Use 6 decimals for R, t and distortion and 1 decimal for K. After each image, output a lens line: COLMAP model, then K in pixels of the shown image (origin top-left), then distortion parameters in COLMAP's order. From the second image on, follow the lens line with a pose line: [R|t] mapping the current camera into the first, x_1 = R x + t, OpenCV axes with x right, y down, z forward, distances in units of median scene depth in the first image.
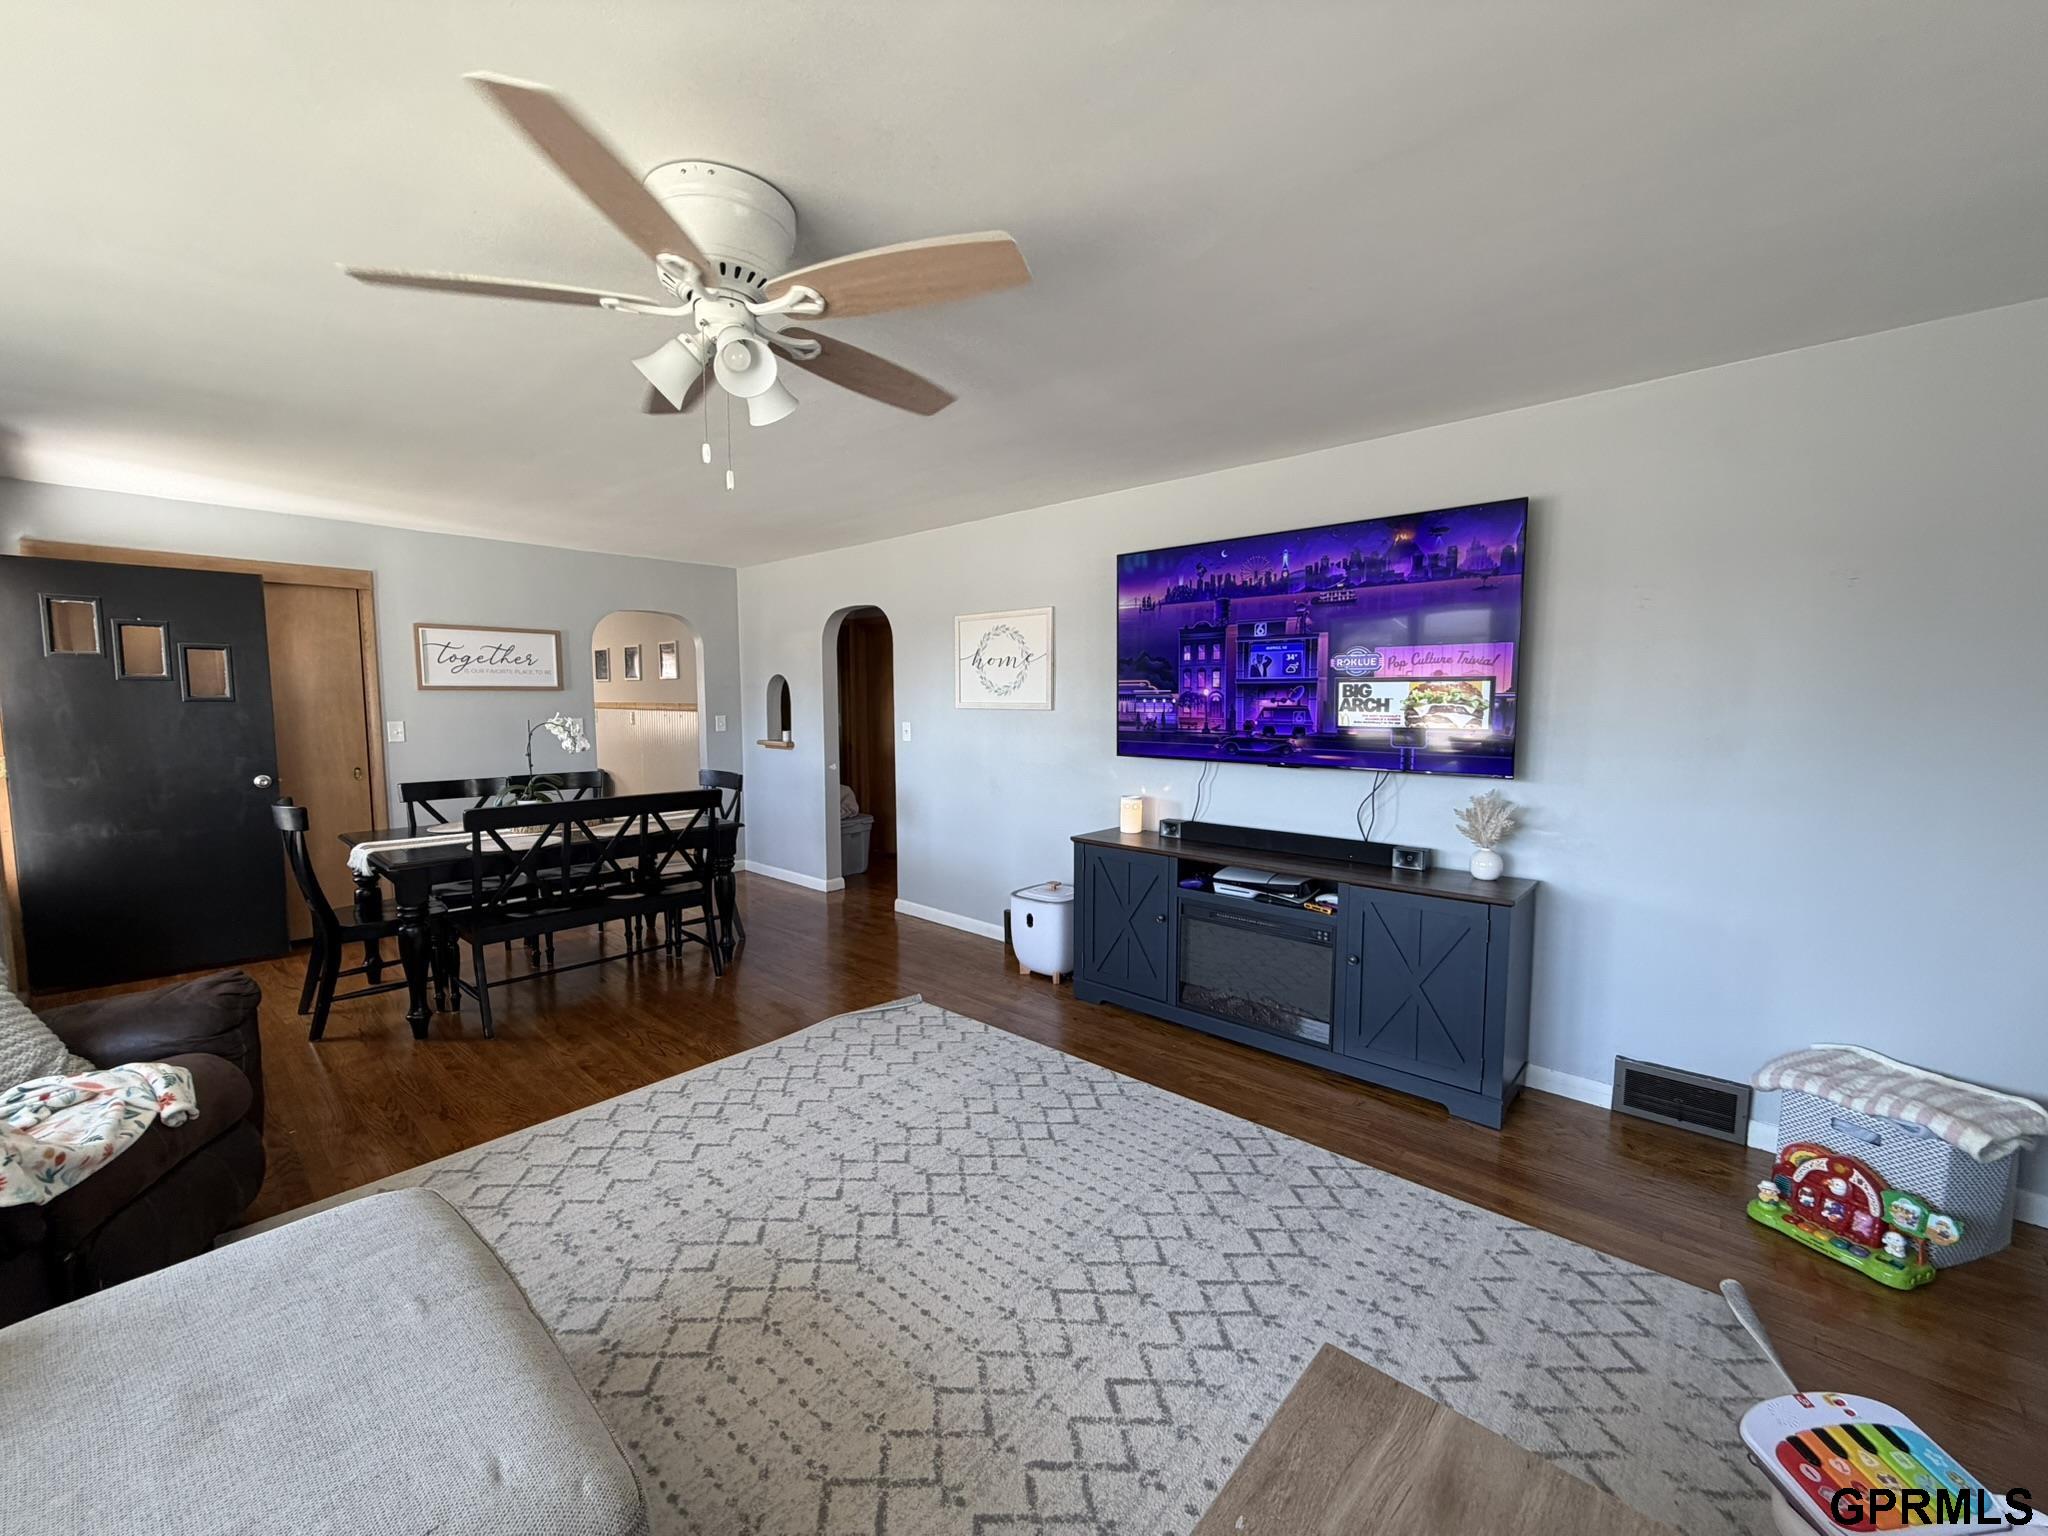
lens RADIAL K [[815.9, 0, 1012.0], [0, 815.9, 770.8], [0, 0, 1]] dist [0.005041, -0.000628]
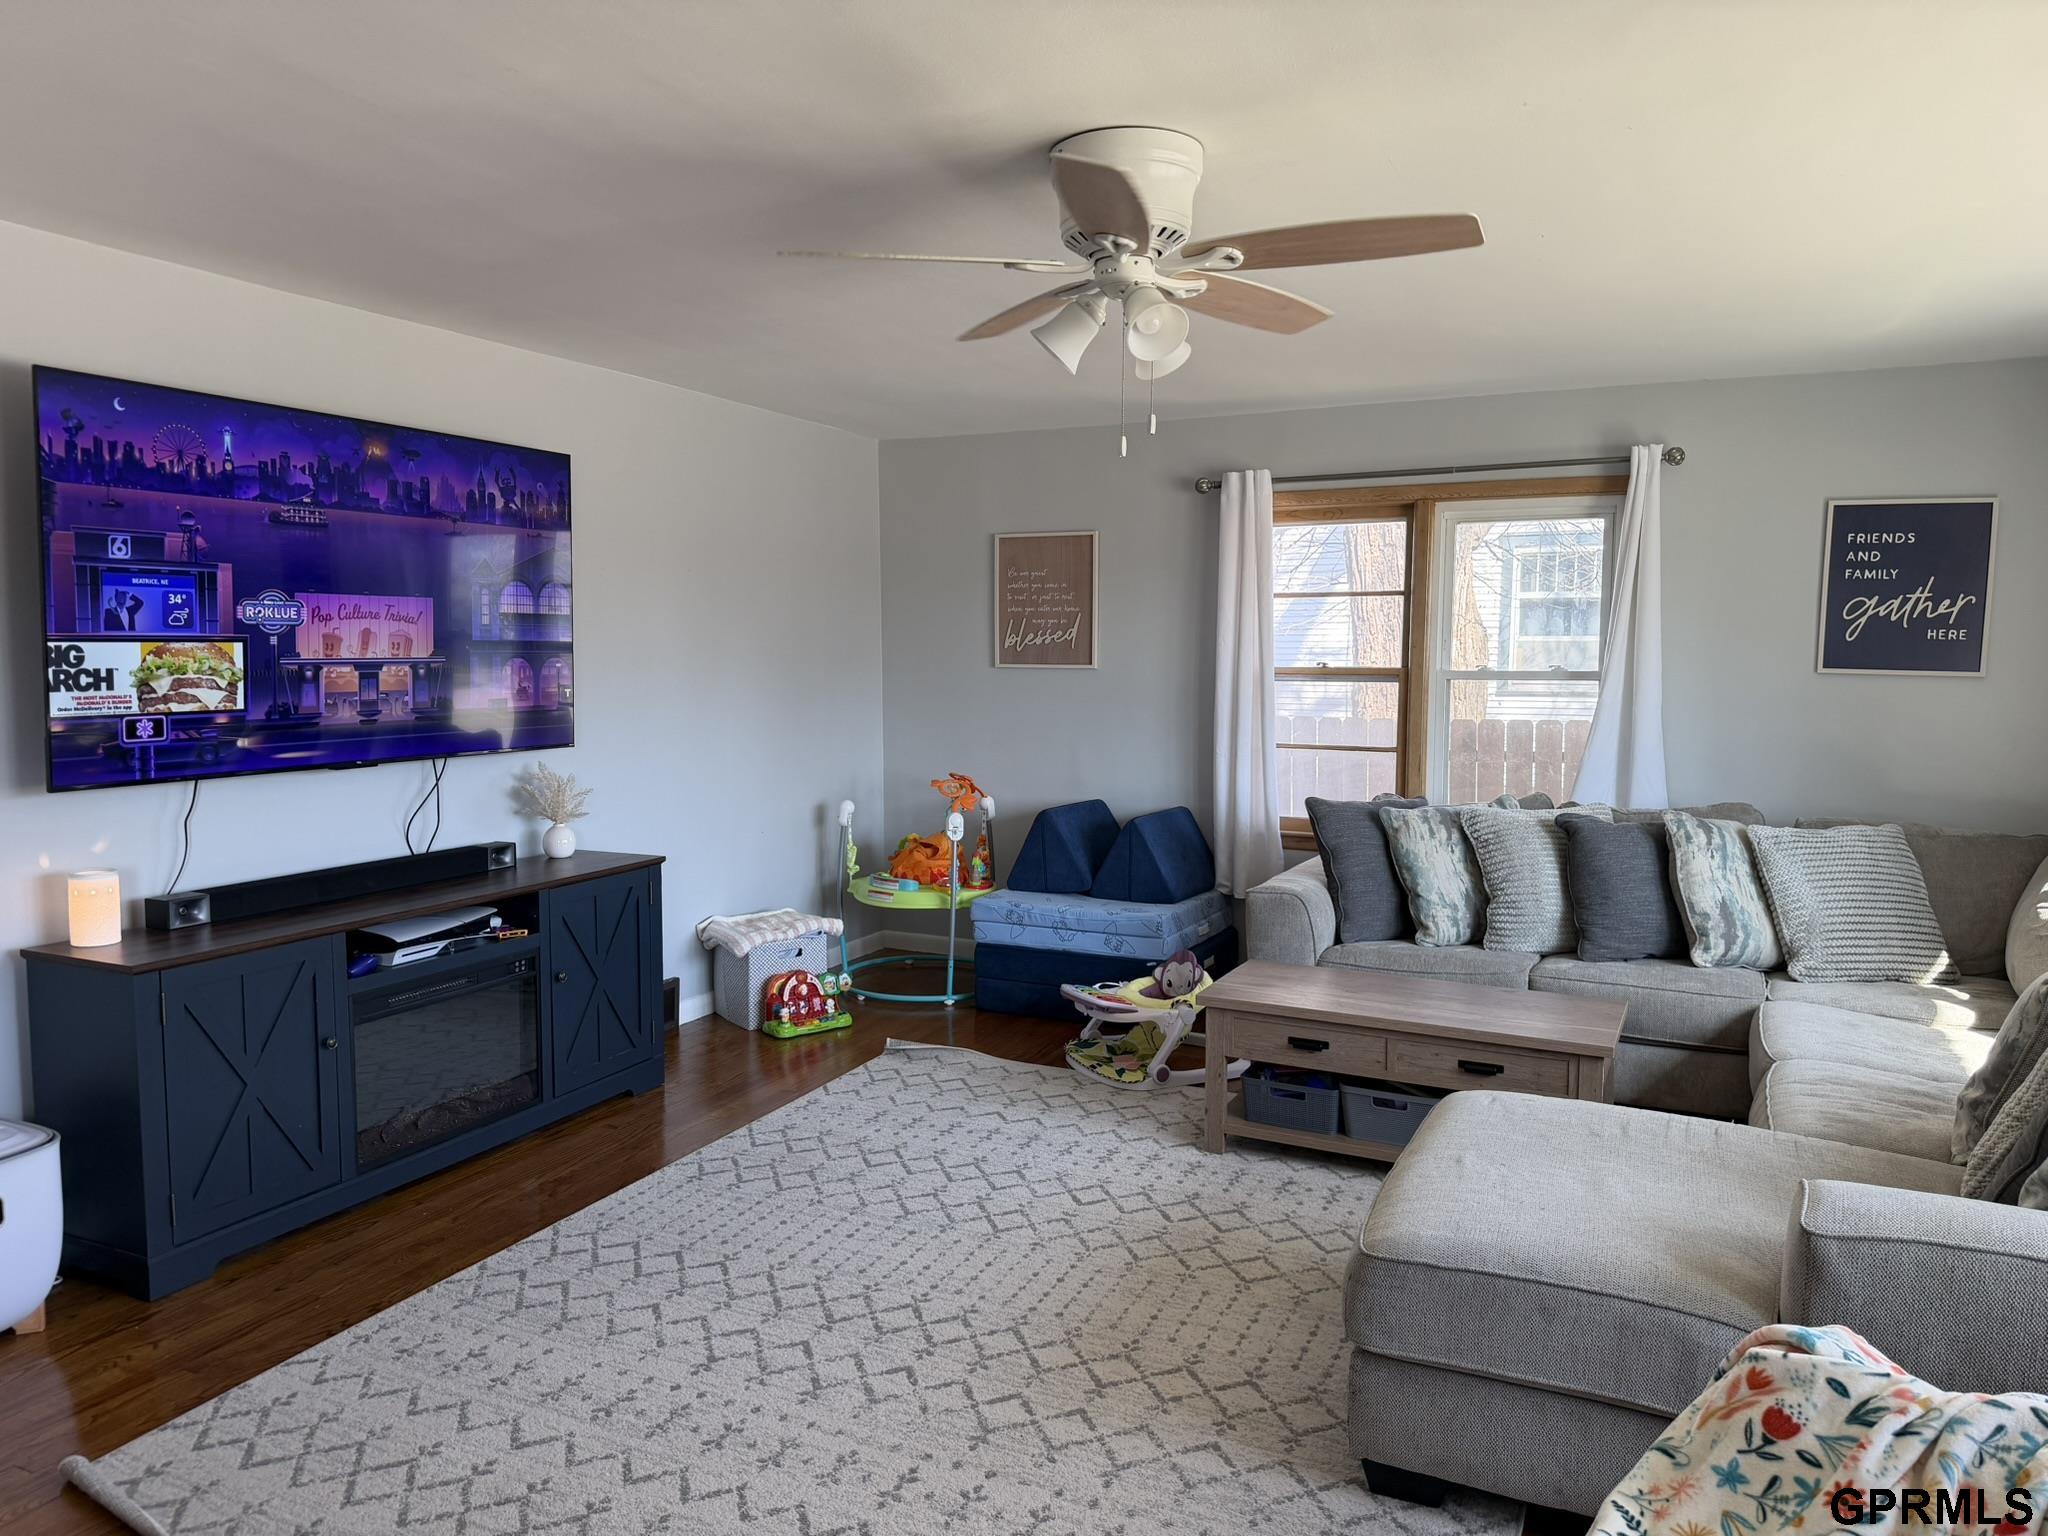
lens RADIAL K [[1423.9, 0, 1009.9], [0, 1423.9, 769.9], [0, 0, 1]] dist [0.047238, -0.062869]
pose [[-0.287568, -0.086358, 0.953859, -1.088768], [0.084205, 0.989791, 0.114997, -0.108716], [-0.954051, 0.113389, -0.277361, 0.933910]]
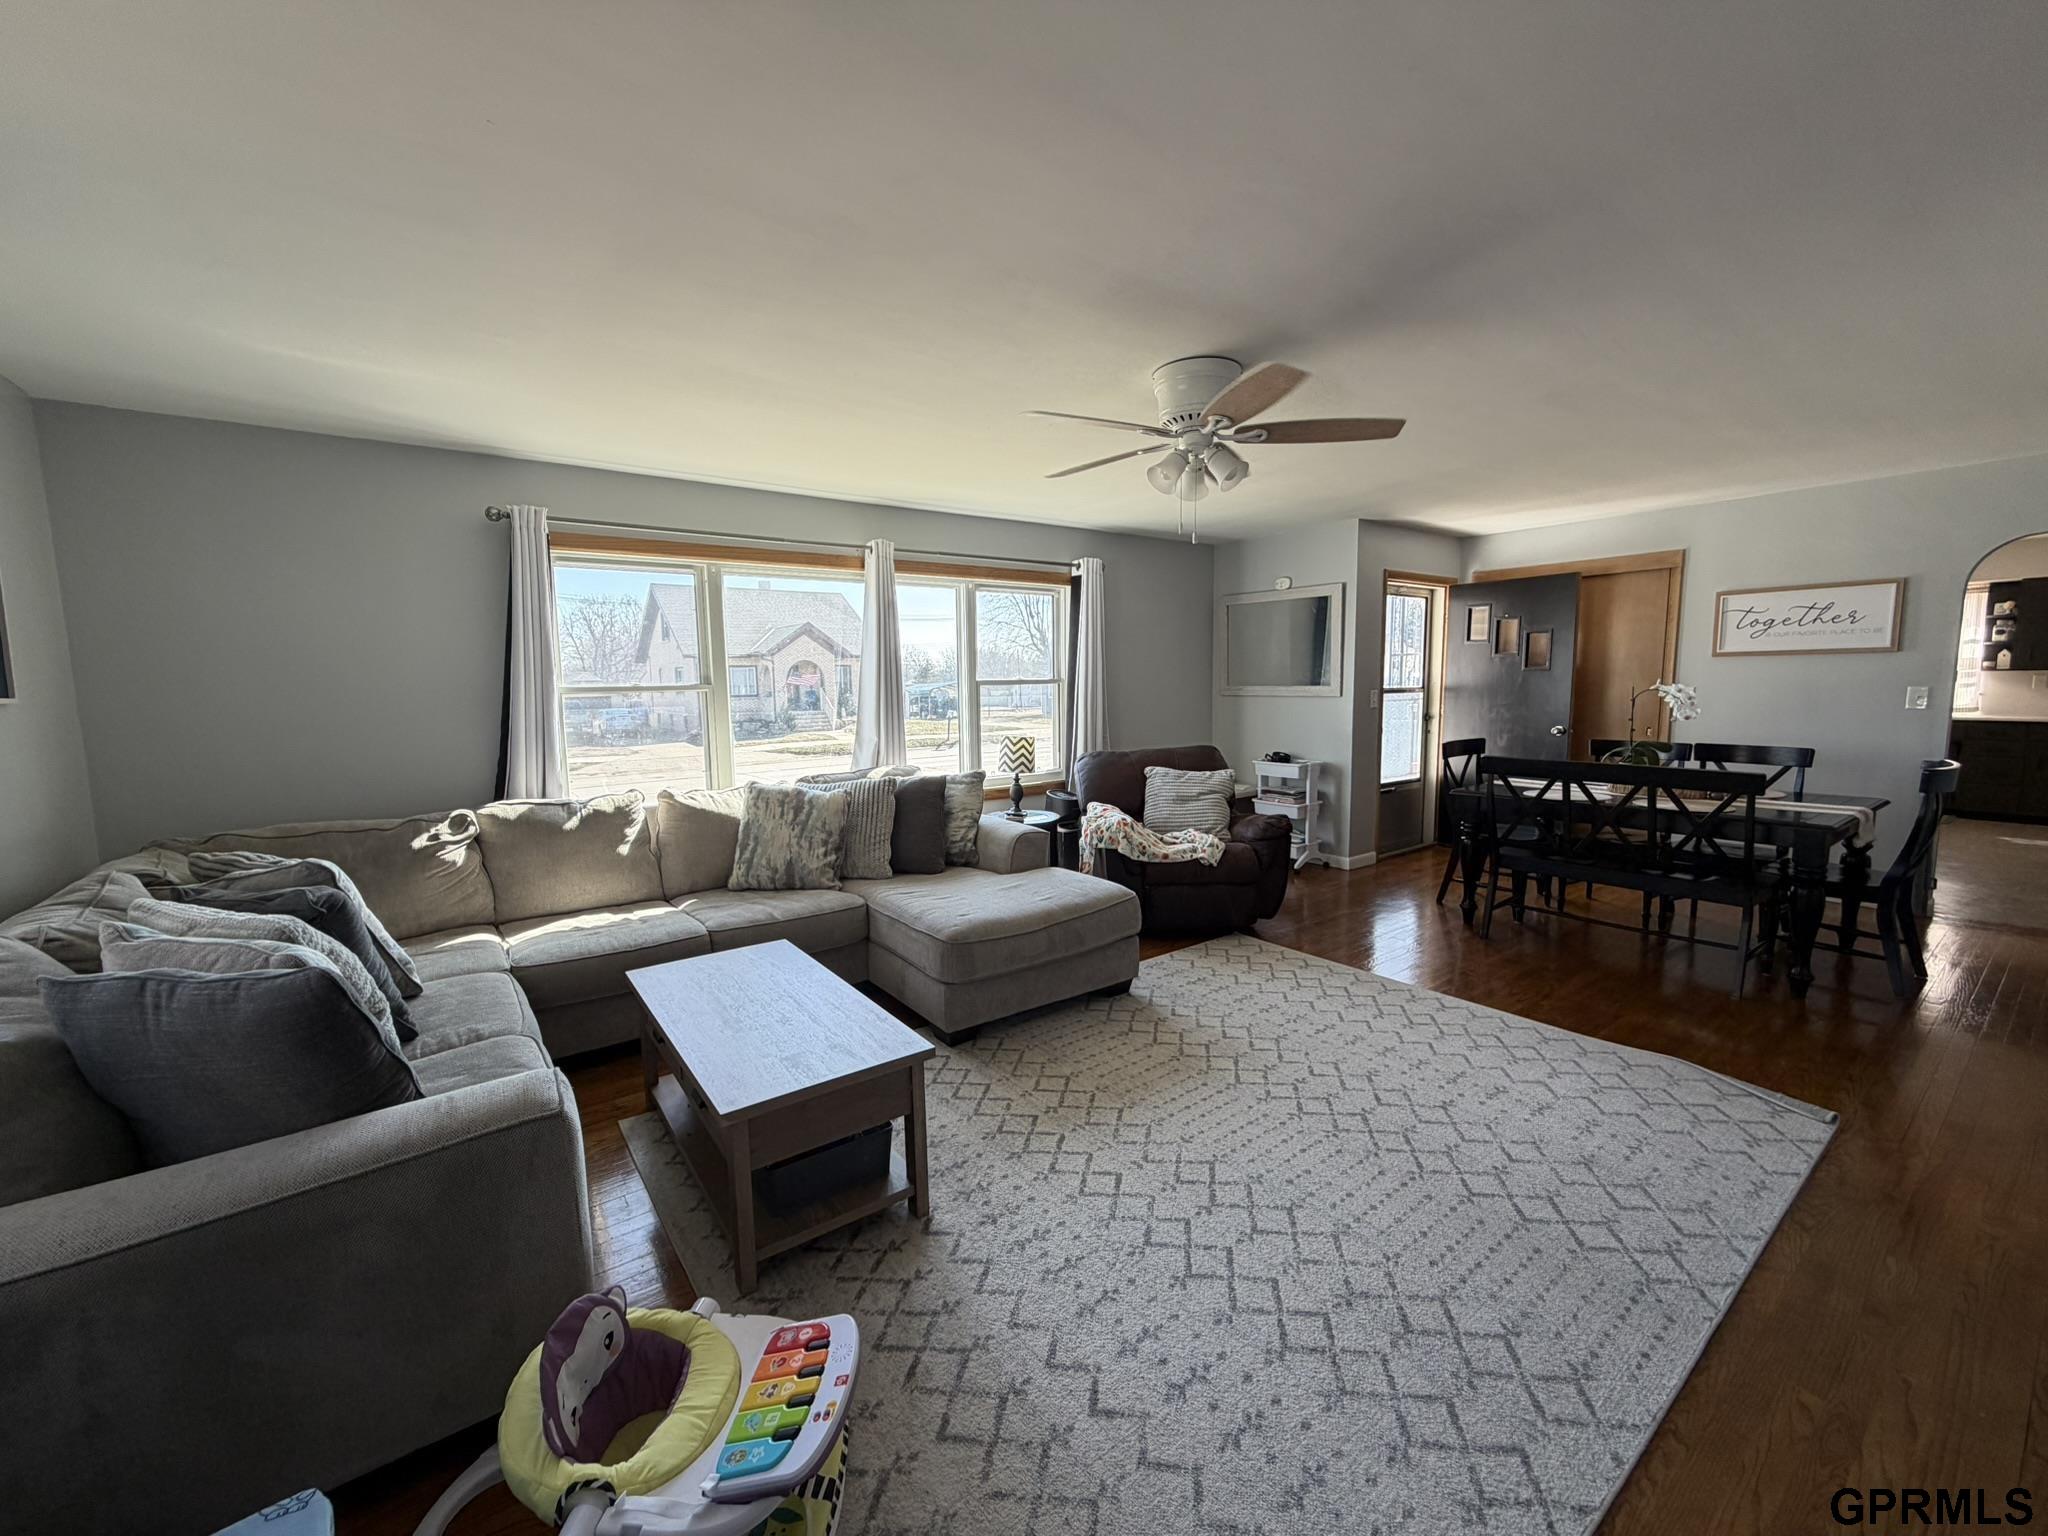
lens RADIAL K [[815.9, 0, 1025.3], [0, 815.9, 769.8], [0, 0, 1]] dist [0.005041, -0.000628]
pose [[-0.189063, 0.113431, -0.975392, 0.793407], [-0.071476, 0.989081, 0.128877, -0.047927], [0.979360, 0.094083, -0.178891, 0.581914]]
